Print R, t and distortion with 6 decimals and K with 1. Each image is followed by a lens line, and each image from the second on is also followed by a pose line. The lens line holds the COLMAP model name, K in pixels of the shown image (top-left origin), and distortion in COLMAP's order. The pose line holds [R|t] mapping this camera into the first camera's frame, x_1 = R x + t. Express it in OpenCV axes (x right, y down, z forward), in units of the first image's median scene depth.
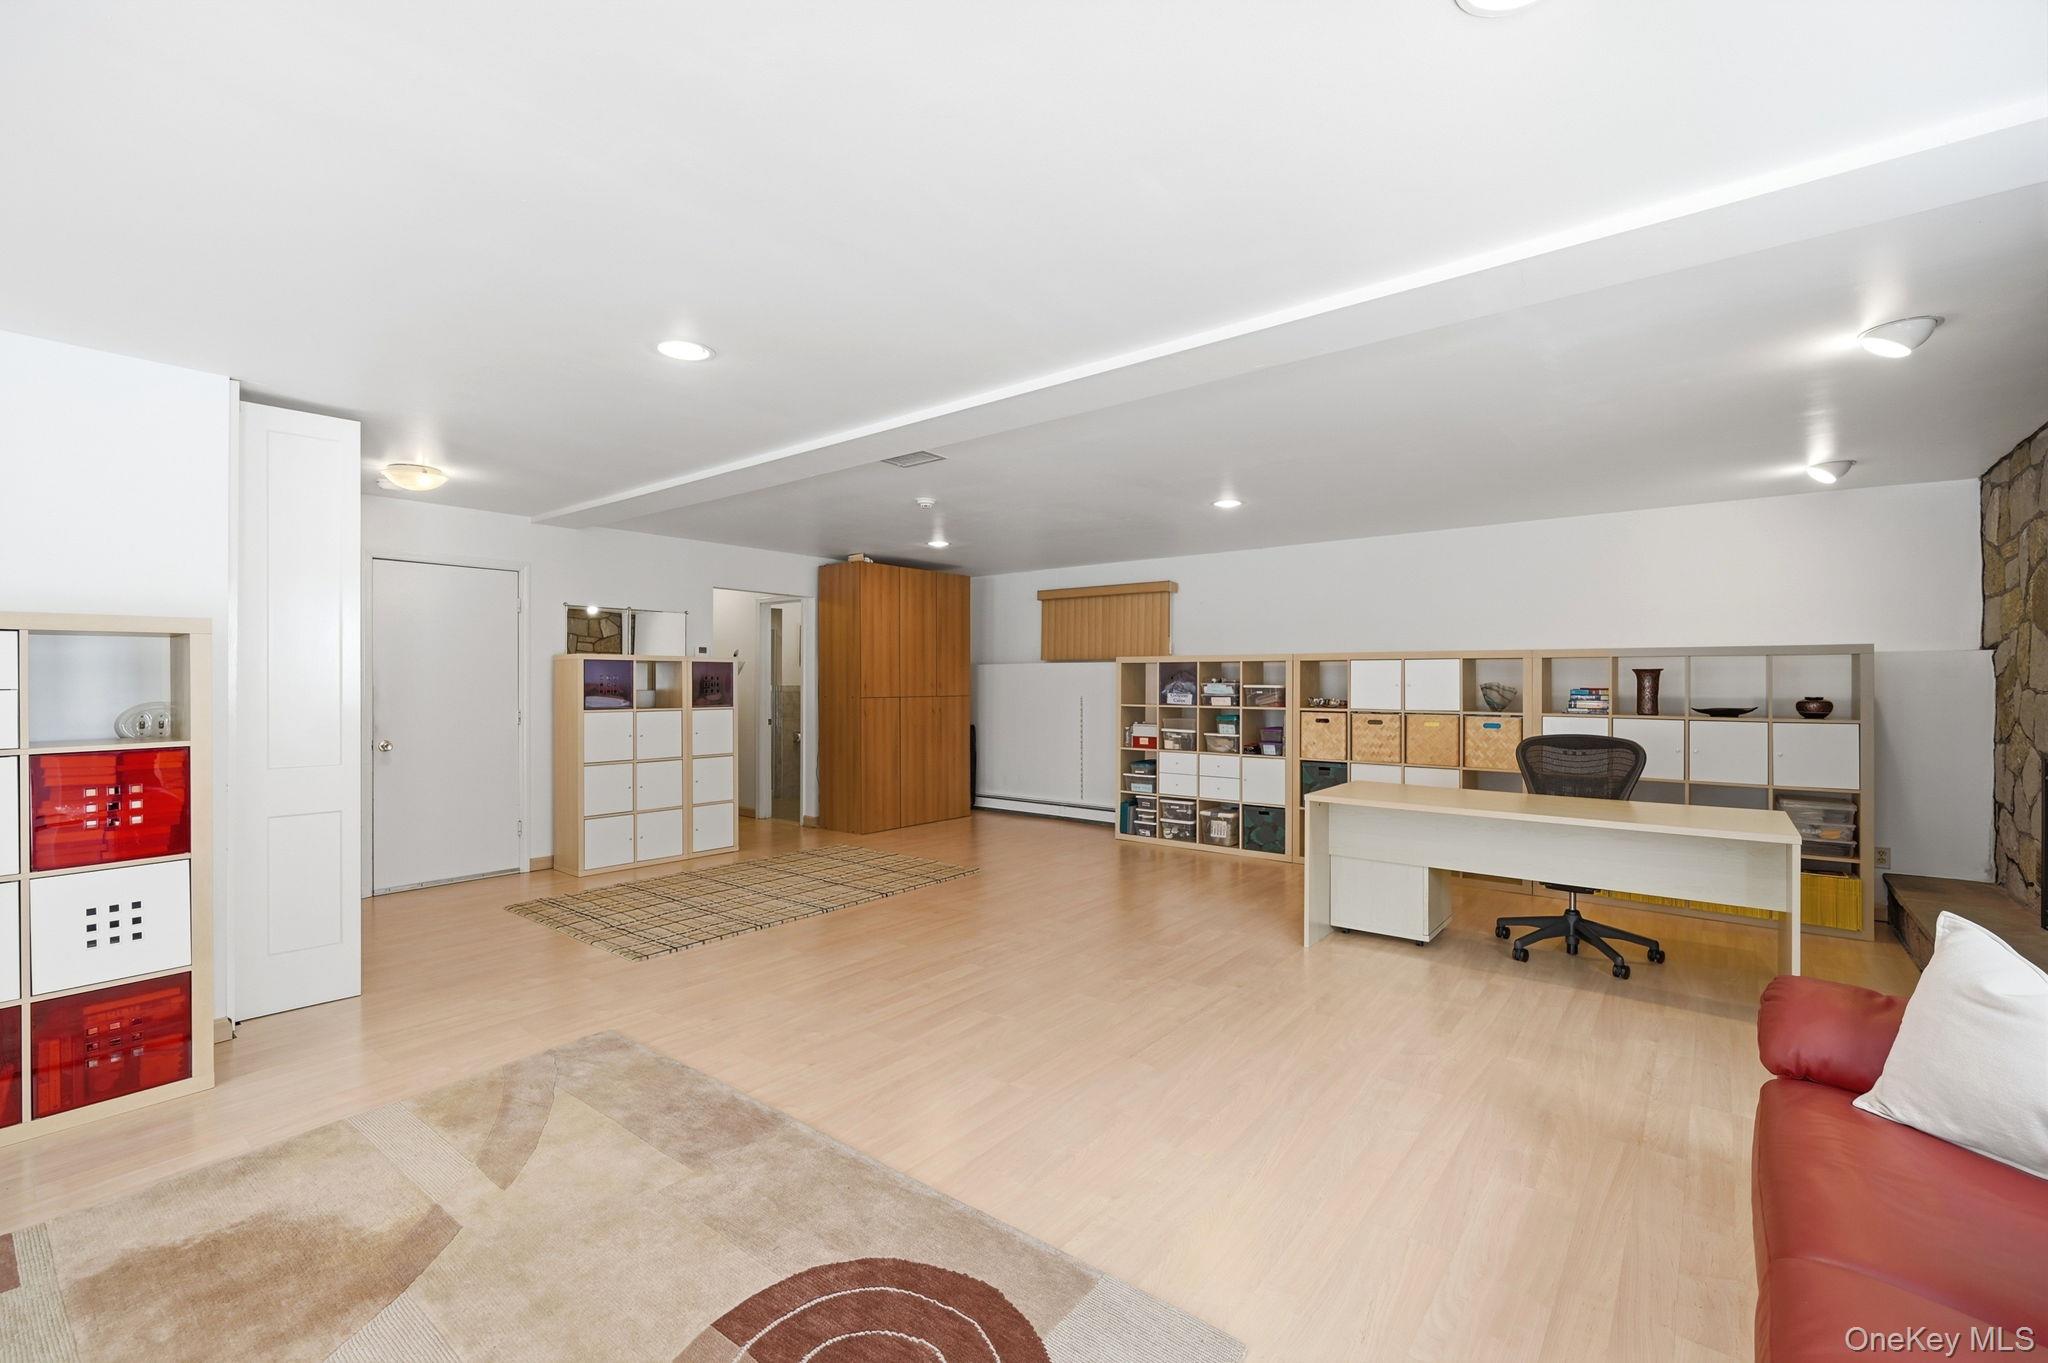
lens RADIAL K [[866.0, 0, 1020.9], [0, 866.0, 678.8], [0, 0, 1]] dist [-0.000524, -0.000325]
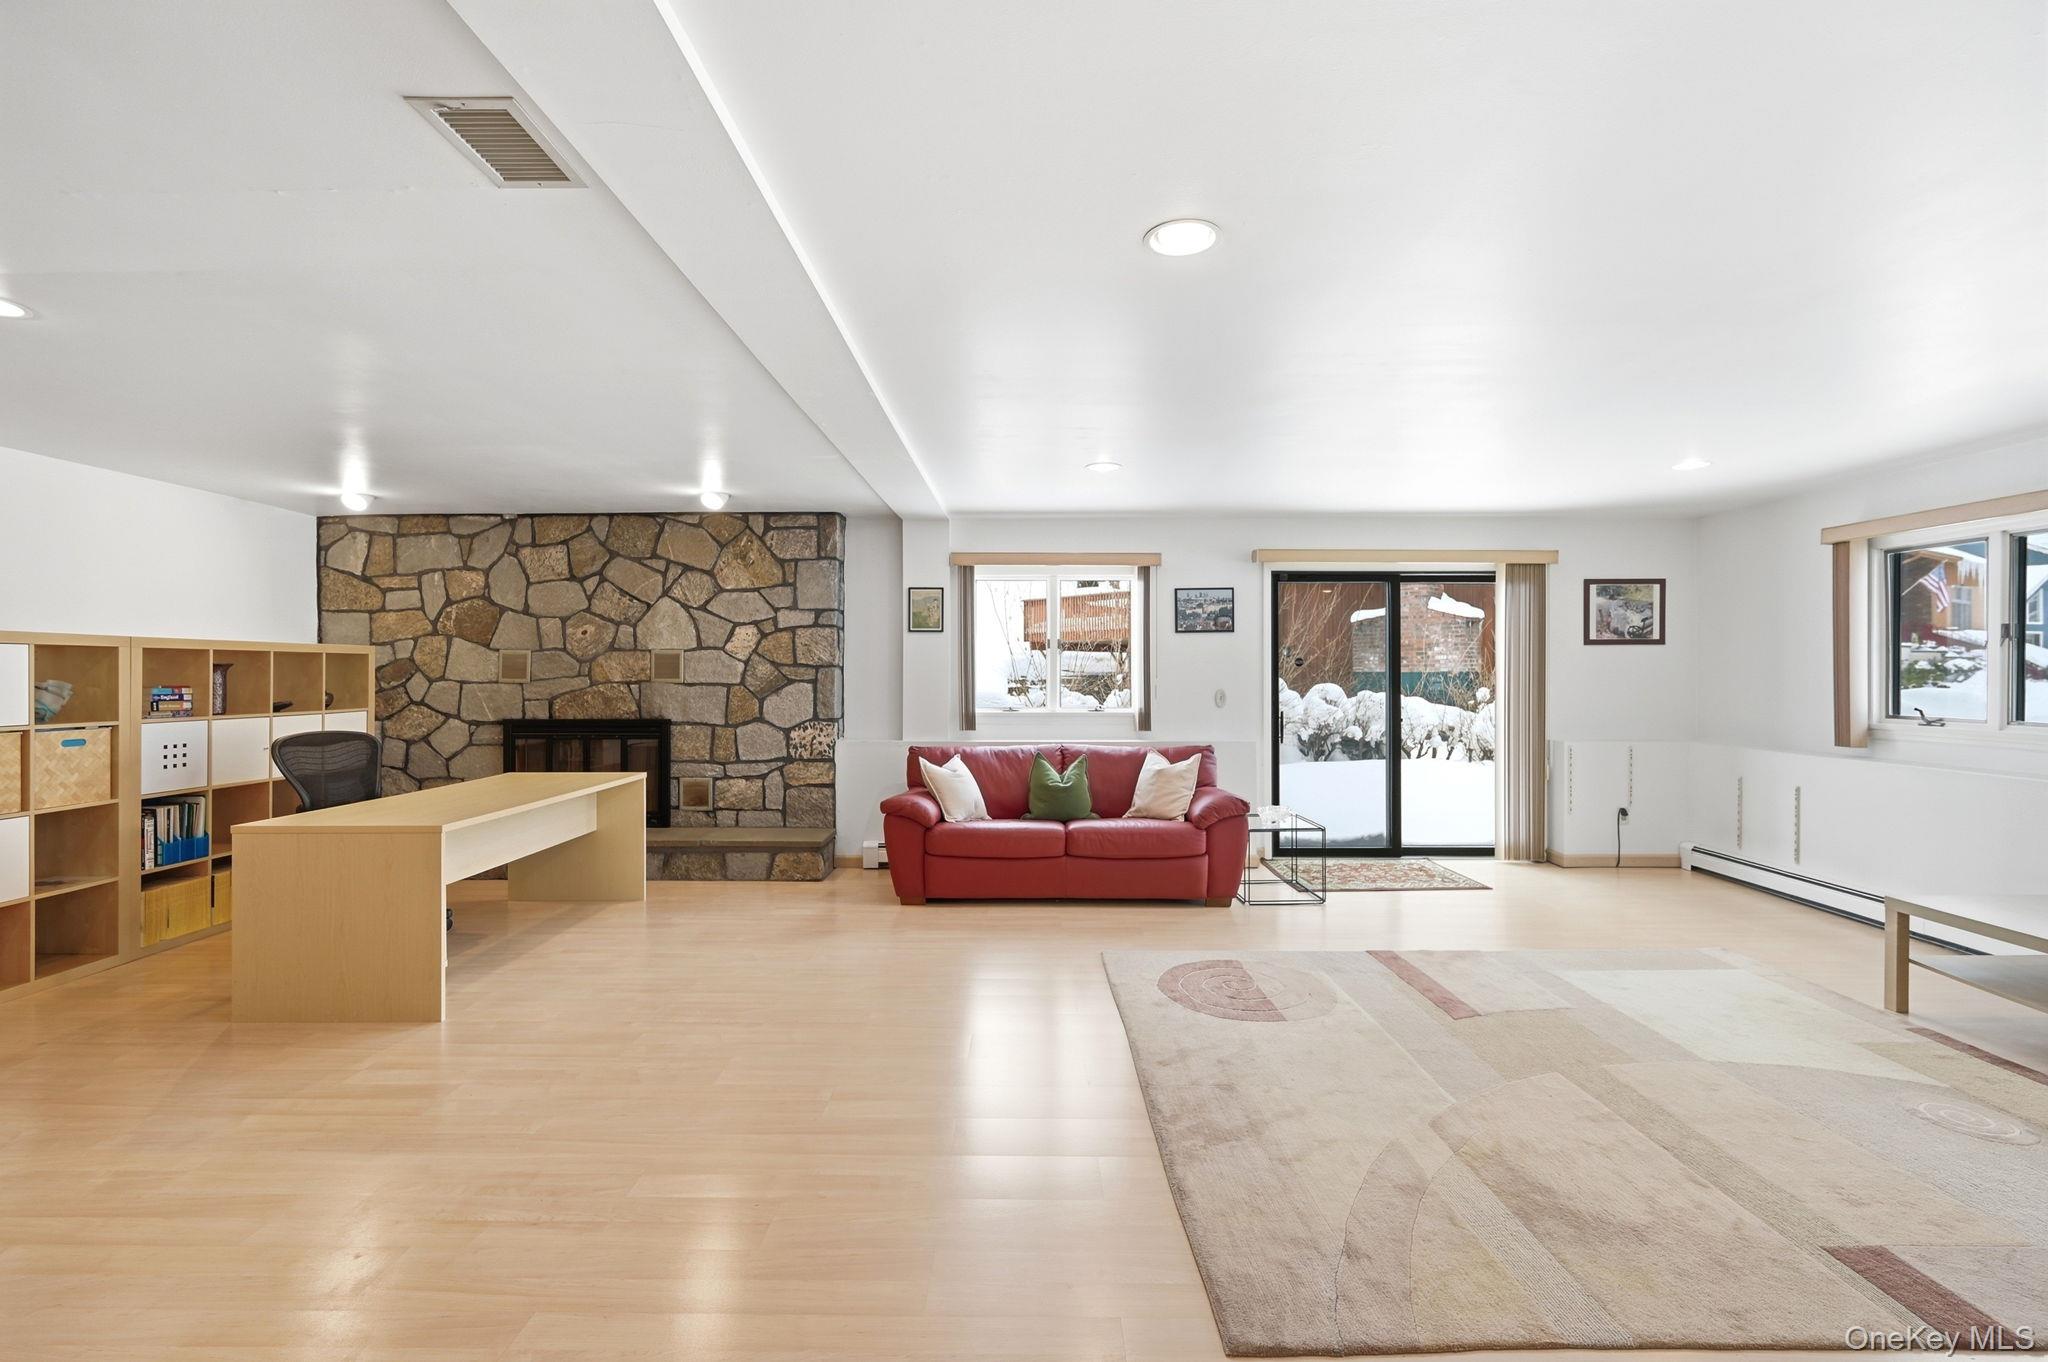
lens RADIAL K [[818.6, 0, 1026.0], [0, 818.6, 679.0], [0, 0, 1]] dist [-0.000303, 0.000031]
pose [[-0.629711, -0.003604, 0.776821, -0.941652], [-0.007610, 0.999970, -0.001530, -0.003533], [-0.776793, -0.006875, -0.629719, 1.726783]]
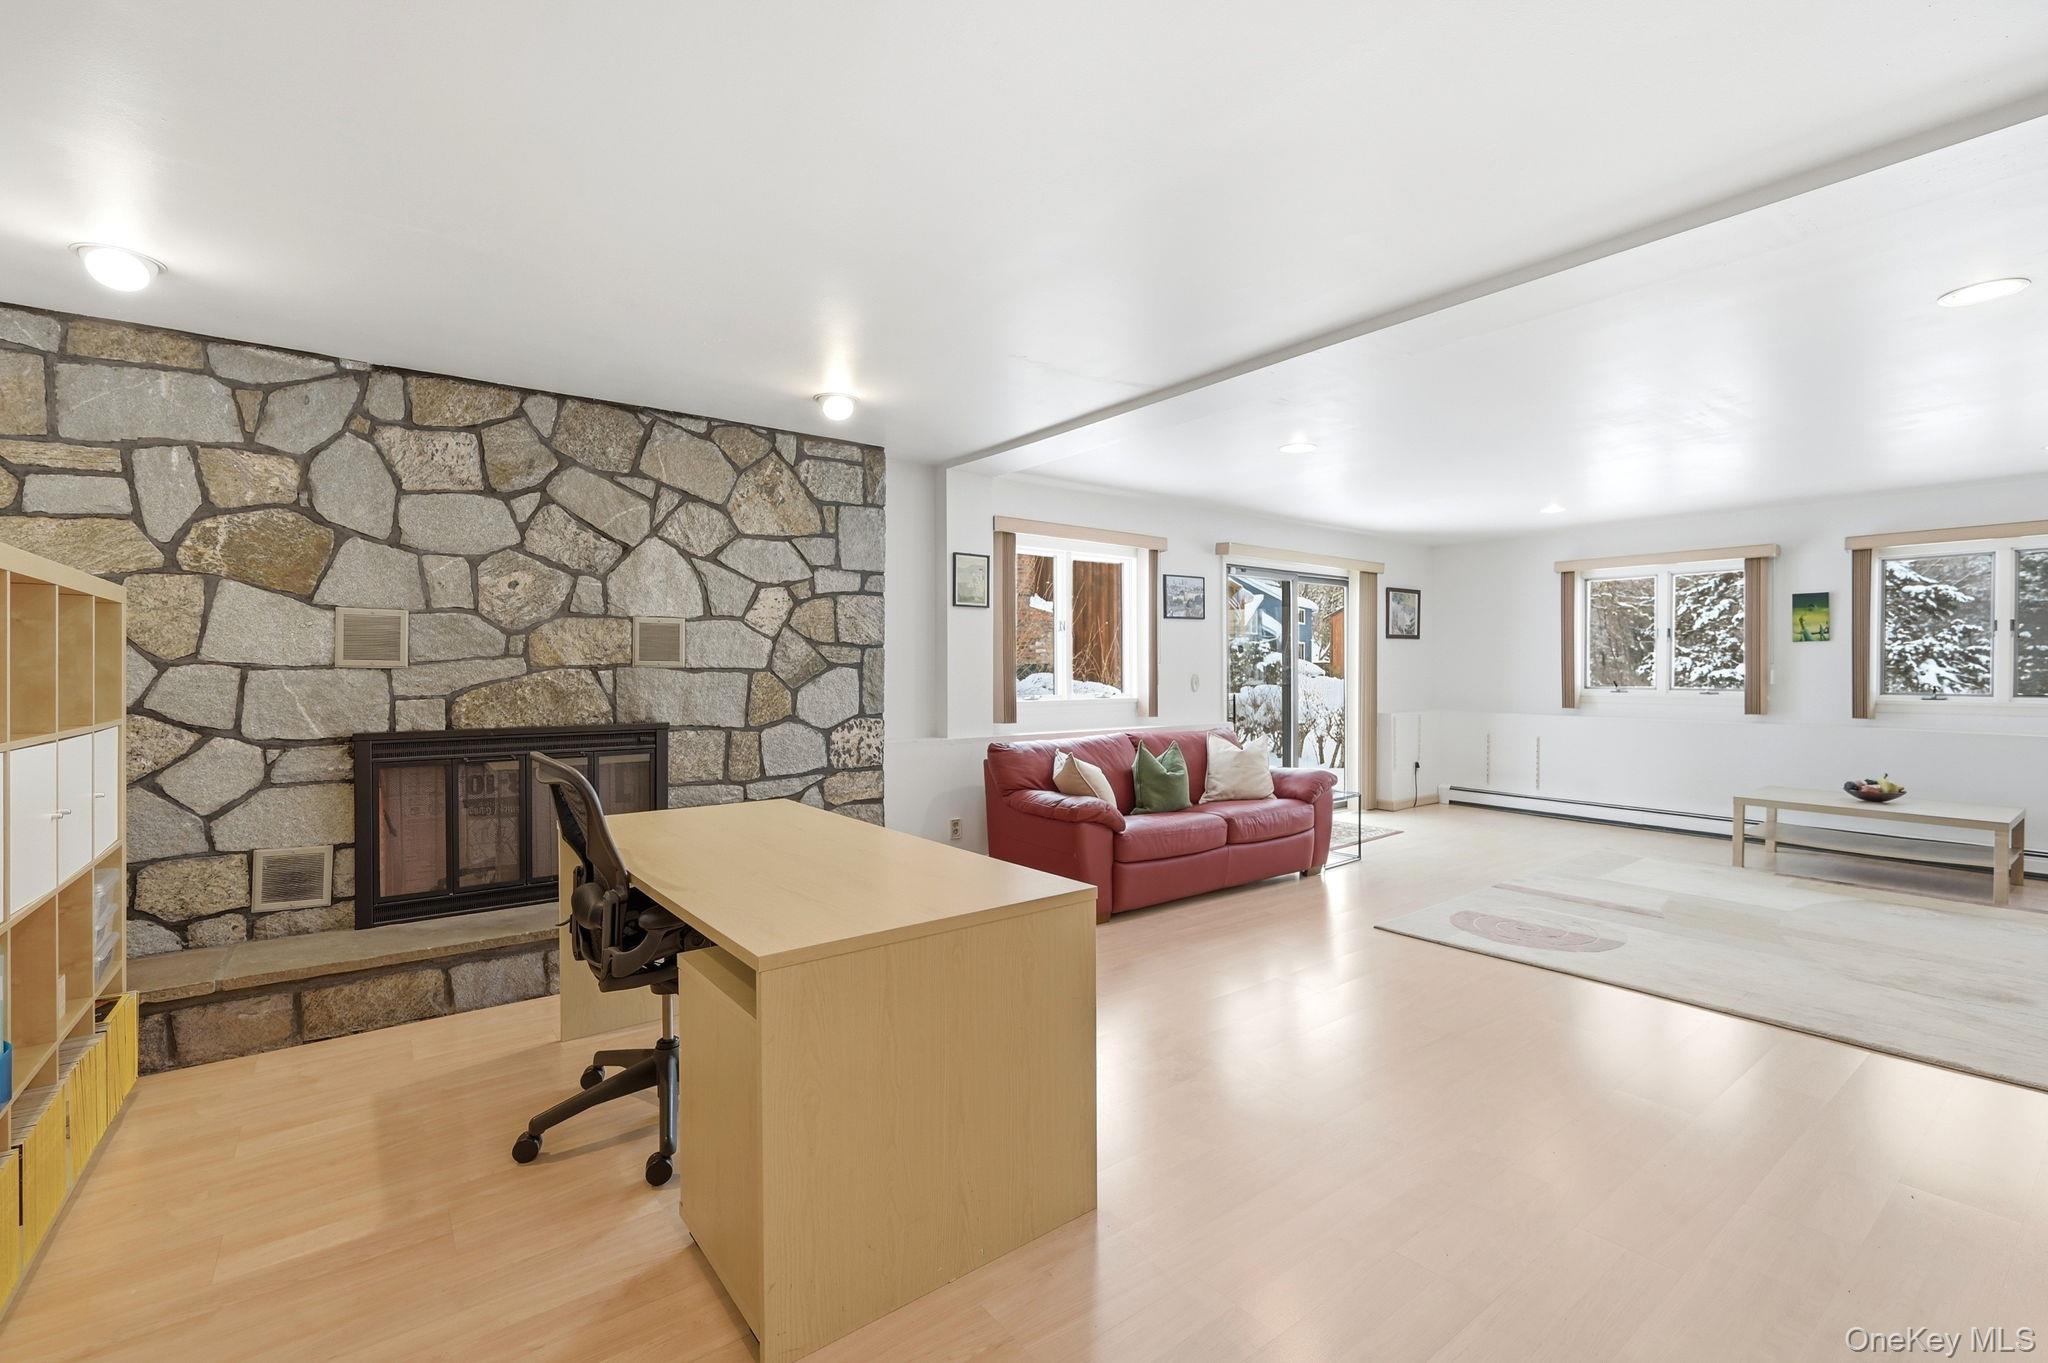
lens RADIAL K [[832.3, 0, 1032.3], [0, 832.3, 680.8], [0, 0, 1]] dist [-0.001006, -0.000359]
pose [[-0.963741, -0.001730, 0.266835, 0.379536], [-0.000394, 0.999987, 0.005060, 0.027260], [-0.266840, 0.004772, -0.963729, 2.356872]]
